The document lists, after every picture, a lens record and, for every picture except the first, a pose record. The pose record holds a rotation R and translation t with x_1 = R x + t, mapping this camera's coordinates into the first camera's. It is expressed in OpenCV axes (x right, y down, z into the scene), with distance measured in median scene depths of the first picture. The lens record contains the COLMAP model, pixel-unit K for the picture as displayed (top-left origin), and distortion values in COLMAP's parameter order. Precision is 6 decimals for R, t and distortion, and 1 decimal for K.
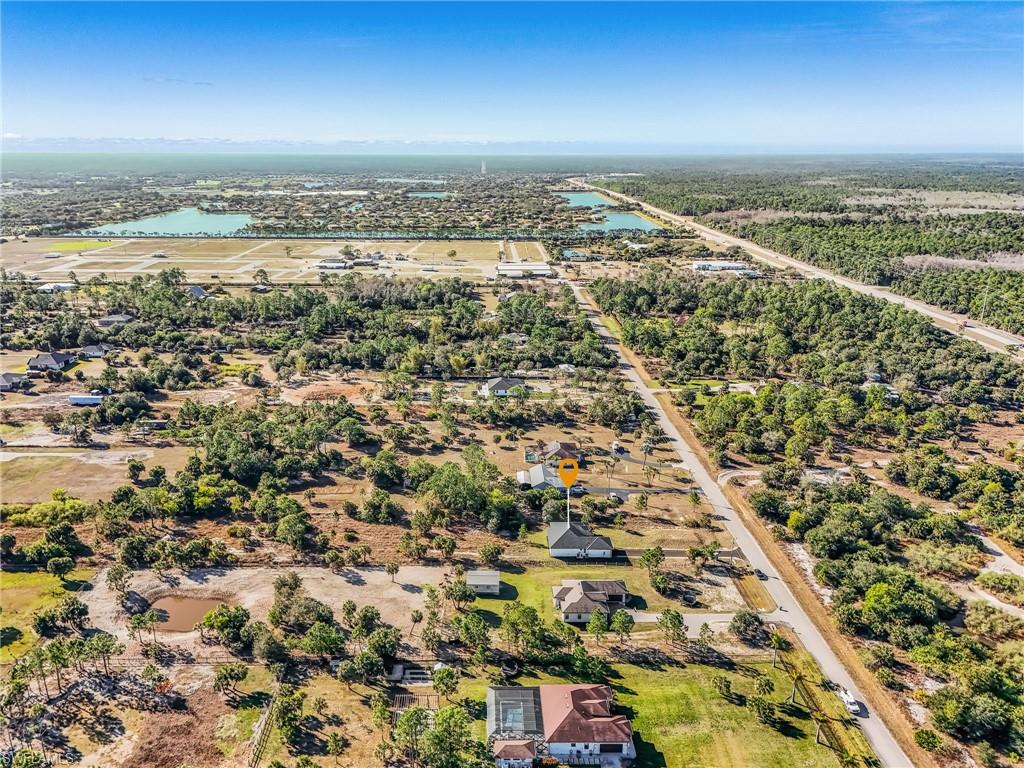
lens RADIAL K [[773.5, 0, 512.0], [0, 773.5, 384.0], [0, 0, 1]] dist [0.070881, -0.071308]
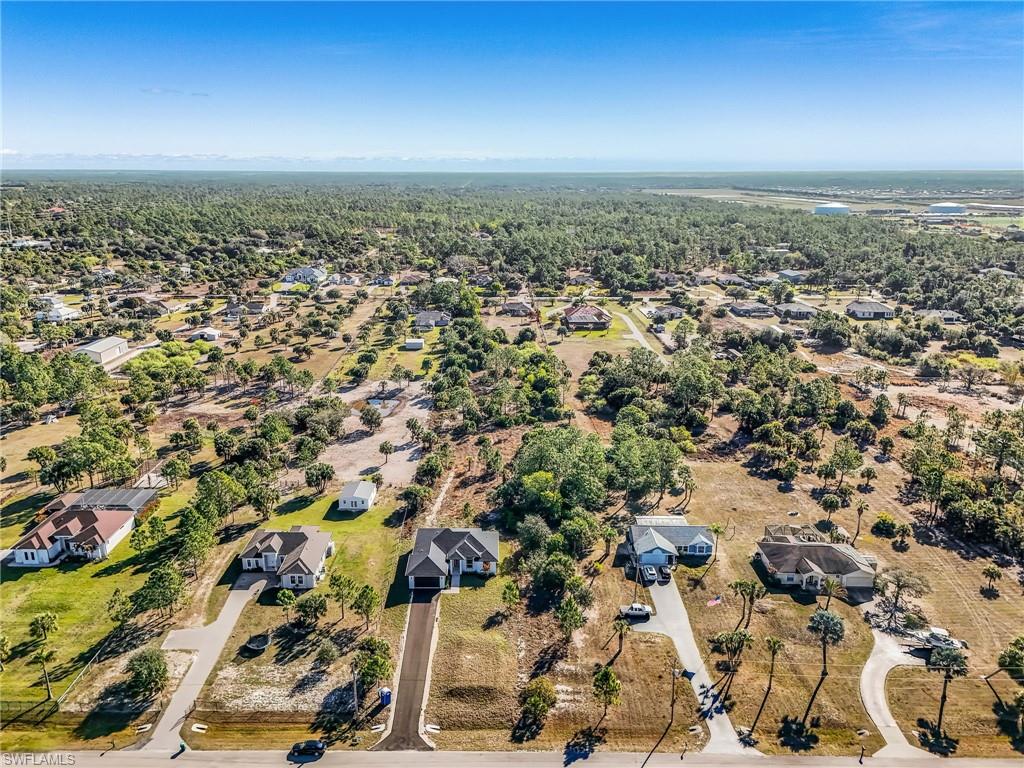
lens RADIAL K [[775.0, 0, 482.0], [0, 775.0, 385.1], [0, 0, 1]] dist [0.069306, -0.066798]
pose [[-0.042270, 0.263596, -0.963706, 0.522020], [-0.287176, 0.920659, 0.264418, -0.085420], [0.956945, 0.287931, 0.036783, 0.744501]]
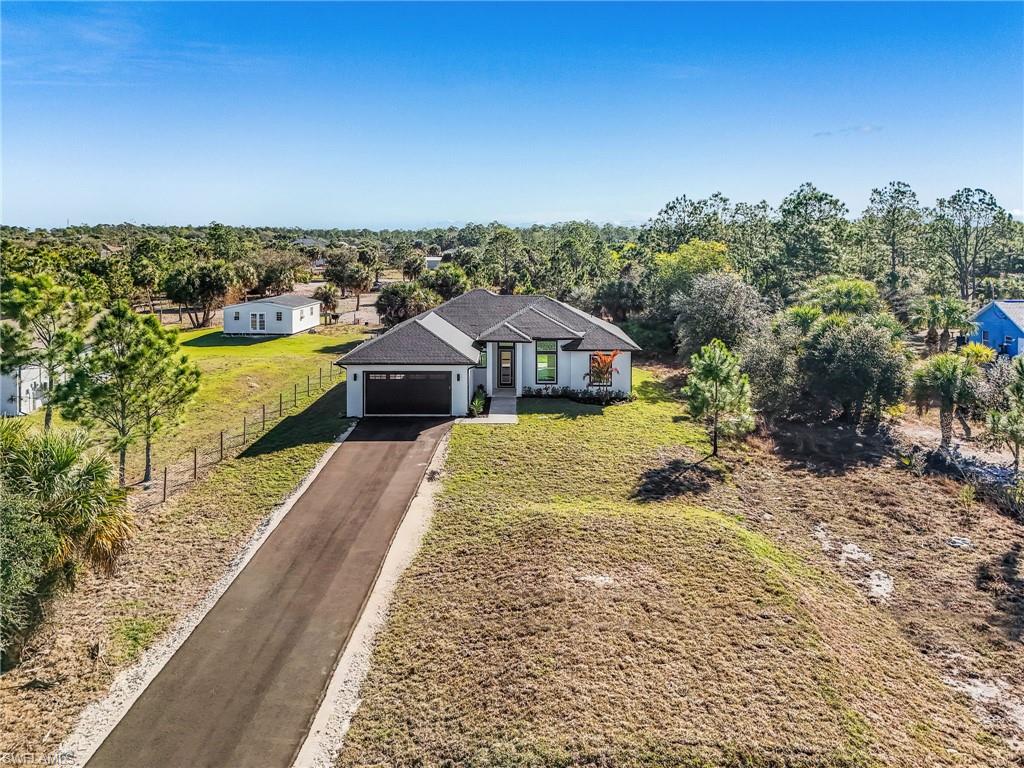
lens RADIAL K [[773.5, 0, 512.0], [0, 773.5, 384.0], [0, 0, 1]] dist [0.070881, -0.071308]
pose [[-0.045750, 0.171125, -0.984187, 0.230385], [-0.287353, 0.941323, 0.177029, 0.129778], [0.956731, 0.290909, 0.006107, 0.781040]]
